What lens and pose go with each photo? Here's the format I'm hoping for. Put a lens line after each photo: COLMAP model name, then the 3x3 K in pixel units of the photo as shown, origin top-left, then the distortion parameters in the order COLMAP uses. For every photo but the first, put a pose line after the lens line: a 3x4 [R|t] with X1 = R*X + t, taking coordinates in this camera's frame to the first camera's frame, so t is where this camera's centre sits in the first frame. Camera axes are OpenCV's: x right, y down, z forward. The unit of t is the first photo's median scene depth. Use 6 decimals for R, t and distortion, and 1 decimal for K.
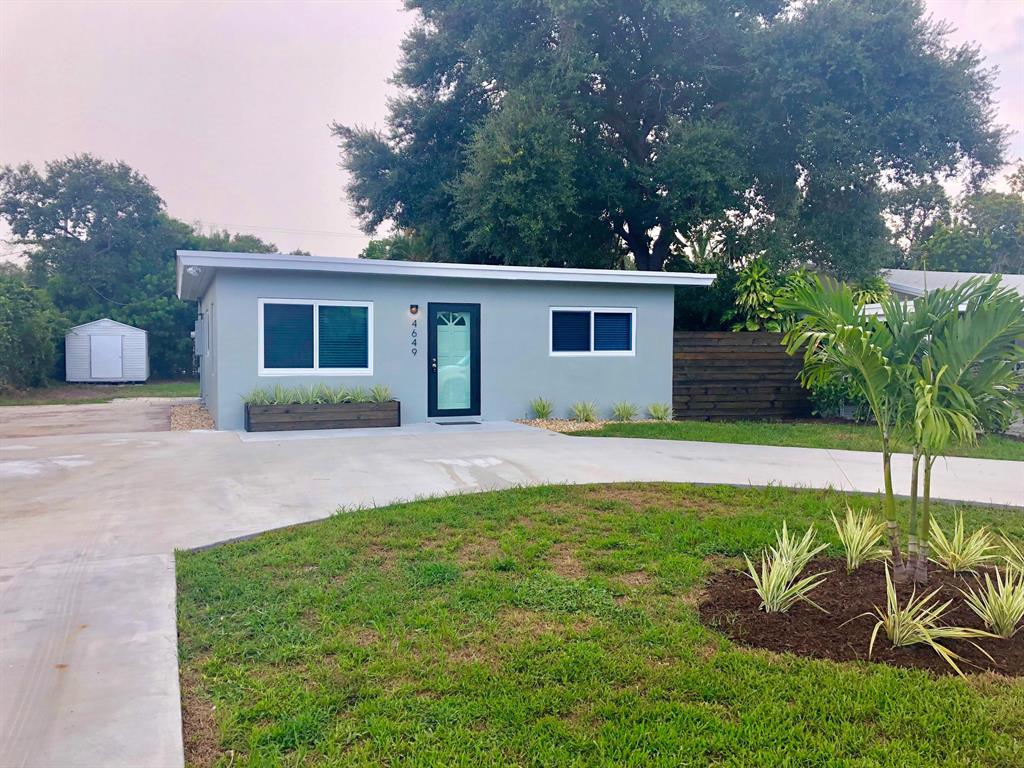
lens RADIAL K [[836.1, 0, 526.3], [0, 836.1, 379.4], [0, 0, 1]] dist [0.065669, -0.067700]
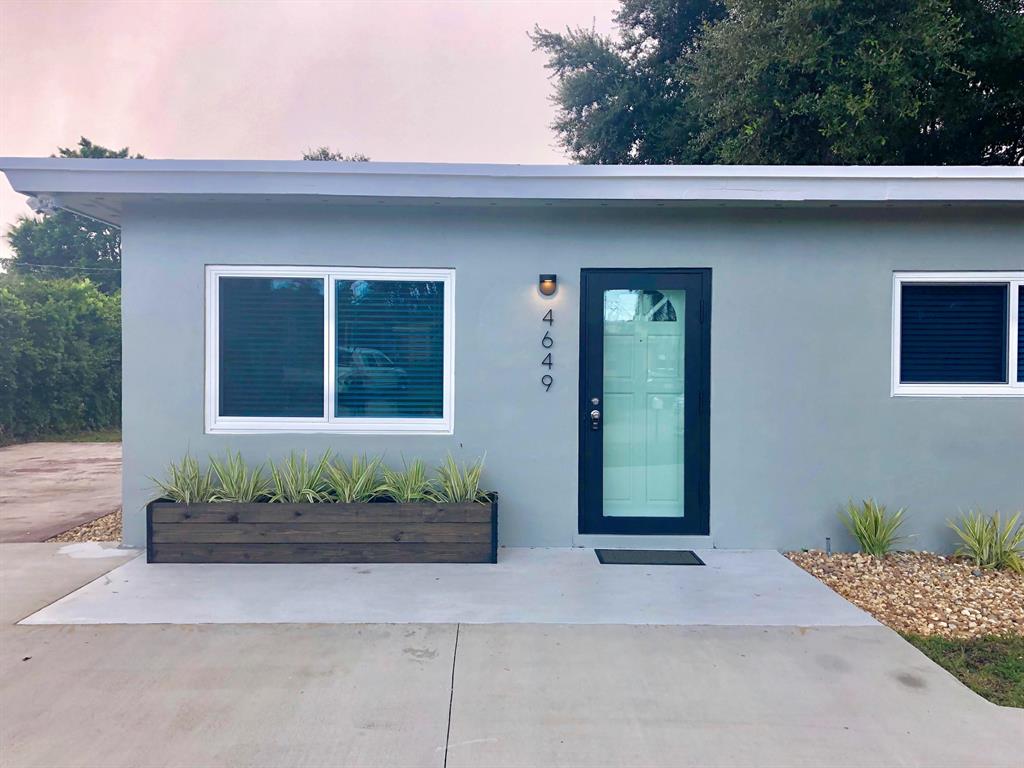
lens RADIAL K [[836.1, 0, 495.0], [0, 836.1, 376.9], [0, 0, 1]] dist [0.065669, -0.067700]
pose [[0.924532, 0.014361, -0.380835, 0.006113], [-0.017340, 0.999840, -0.004393, -0.031112], [0.380711, 0.010665, 0.924633, 0.547365]]
